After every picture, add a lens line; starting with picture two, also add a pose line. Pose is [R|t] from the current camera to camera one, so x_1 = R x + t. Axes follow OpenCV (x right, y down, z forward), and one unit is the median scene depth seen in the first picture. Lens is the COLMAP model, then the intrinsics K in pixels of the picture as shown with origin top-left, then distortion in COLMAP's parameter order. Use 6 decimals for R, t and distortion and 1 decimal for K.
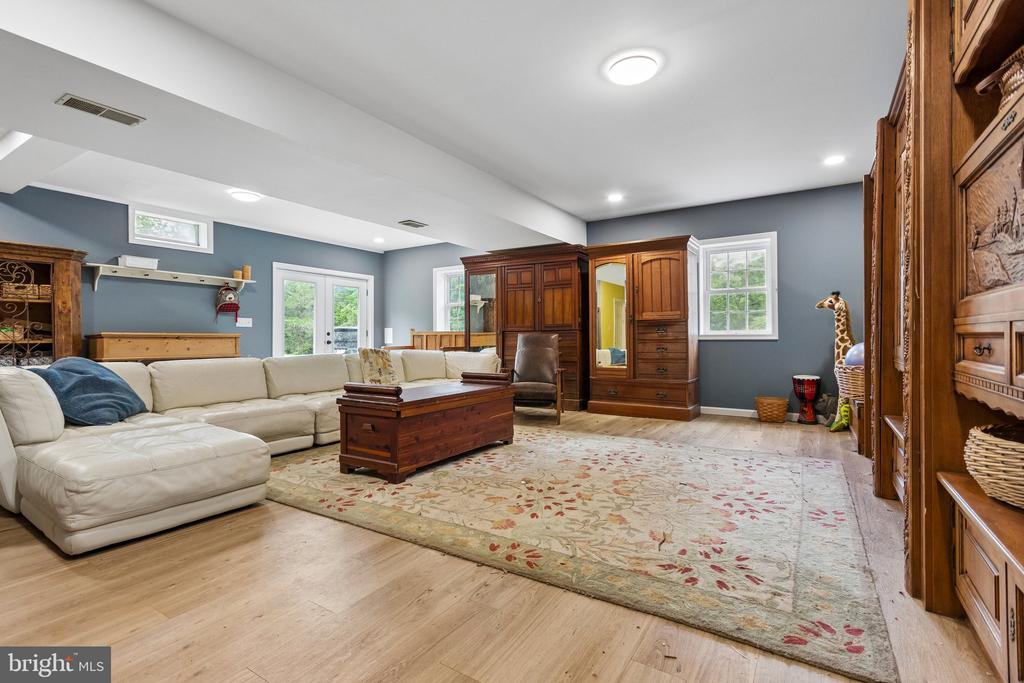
lens RADIAL K [[475.5, 0, 512.5], [0, 475.5, 339.0], [0, 0, 1]] dist [0.001340, -0.000106]
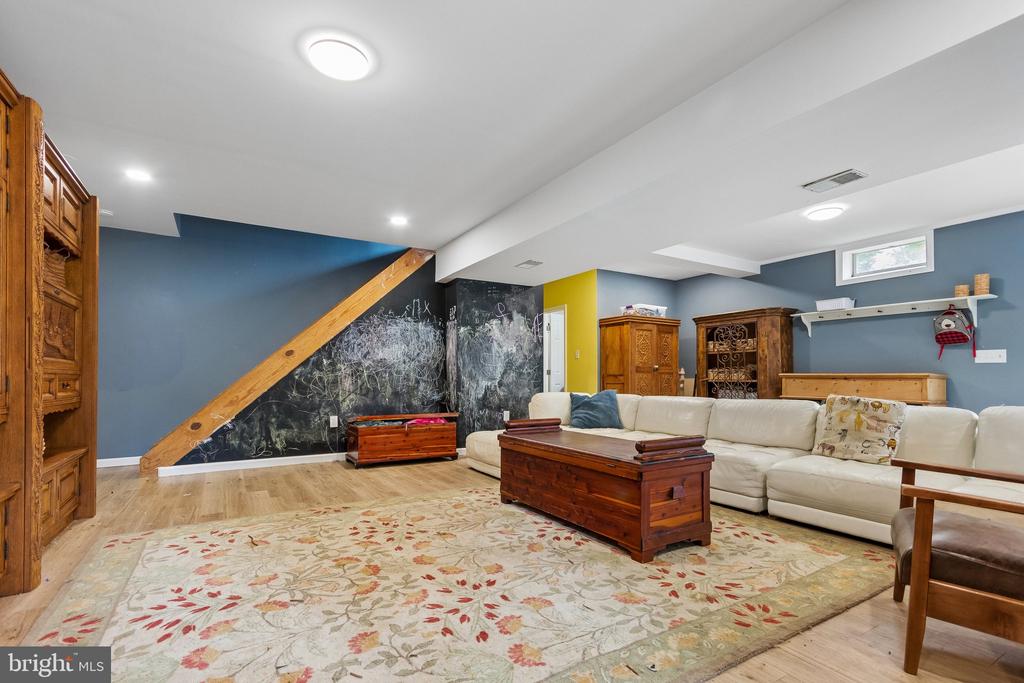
lens RADIAL K [[475.5, 0, 505.2], [0, 475.5, 371.6], [0, 0, 1]] dist [0.001340, -0.000106]
pose [[-0.447419, -0.010913, -0.894258, 0.882737], [-0.004069, 0.999940, -0.010166, -0.008215], [0.894315, -0.000910, -0.447436, 1.664484]]
